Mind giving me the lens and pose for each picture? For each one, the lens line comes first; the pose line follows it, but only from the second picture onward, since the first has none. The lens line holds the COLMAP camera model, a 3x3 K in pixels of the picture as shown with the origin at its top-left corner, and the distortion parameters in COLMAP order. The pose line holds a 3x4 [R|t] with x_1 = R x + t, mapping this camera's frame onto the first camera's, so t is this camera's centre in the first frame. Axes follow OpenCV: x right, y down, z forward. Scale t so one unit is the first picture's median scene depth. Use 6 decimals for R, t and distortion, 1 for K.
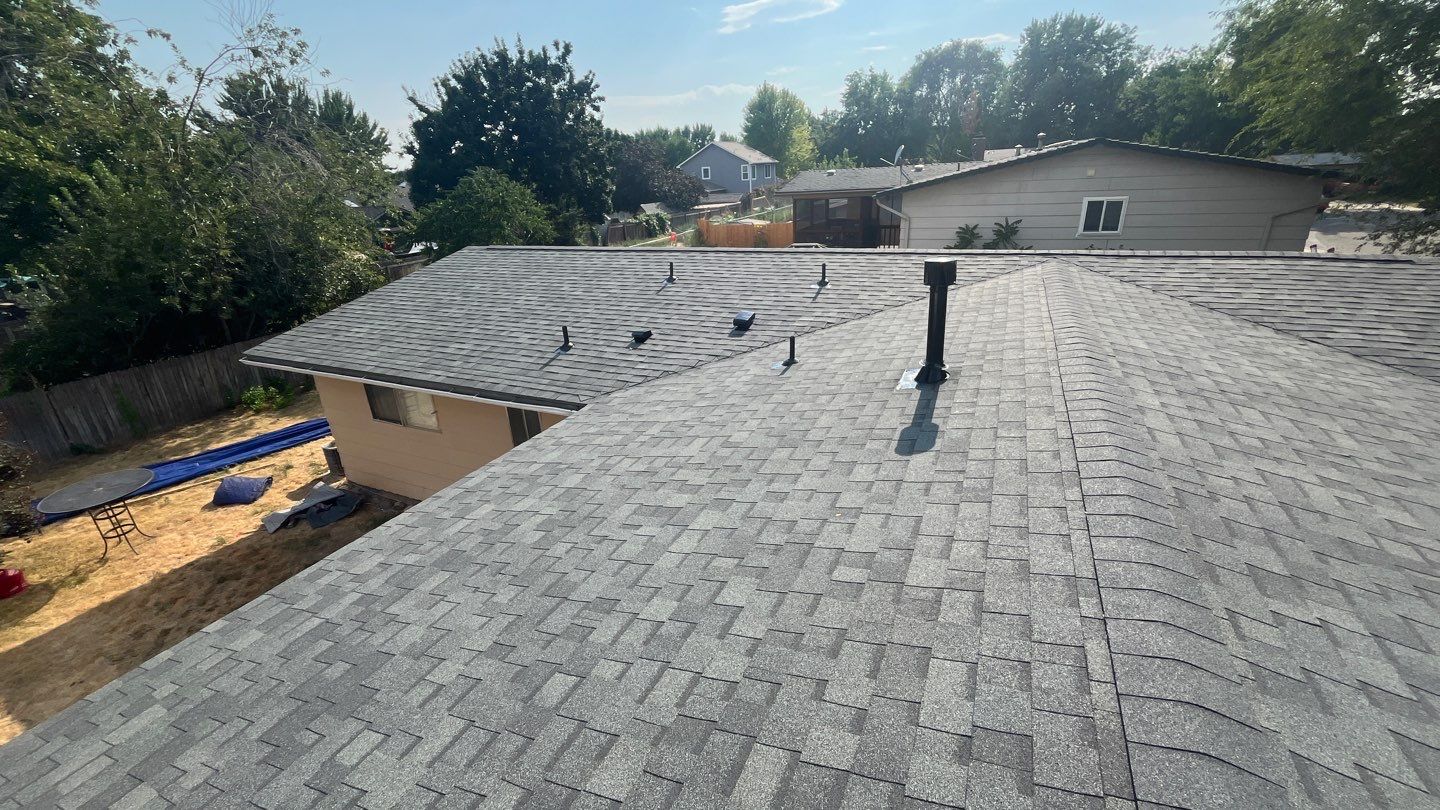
lens RADIAL K [[590.8, 0, 718.2], [0, 590.8, 400.7], [0, 0, 1]] dist [0.000967, -0.000136]
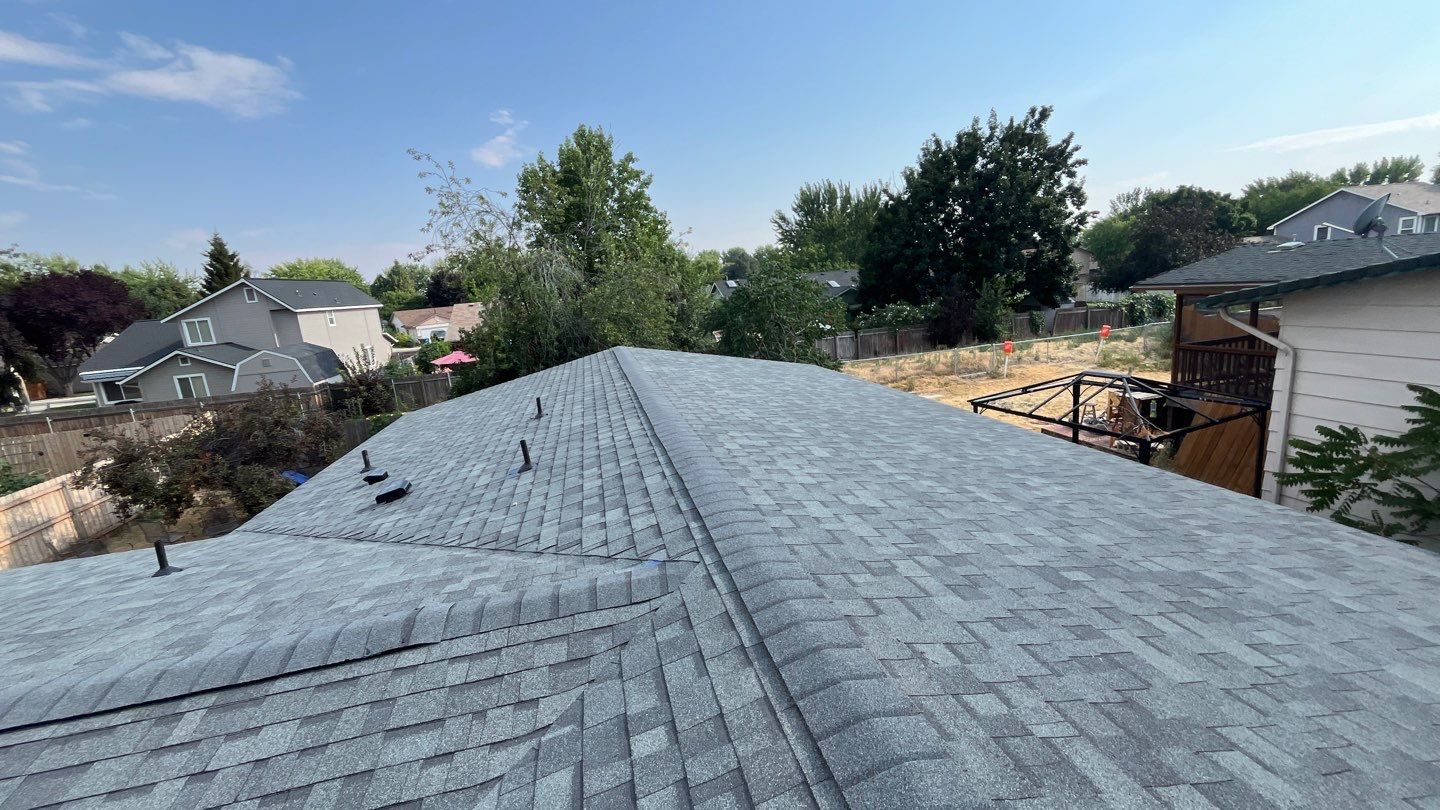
lens RADIAL K [[590.8, 0, 718.2], [0, 590.8, 400.7], [0, 0, 1]] dist [0.000967, -0.000136]
pose [[0.613042, 0.155251, -0.774646, 0.658243], [-0.238761, 0.971062, 0.005664, -0.255864], [0.753109, 0.181483, 0.632370, 0.560727]]
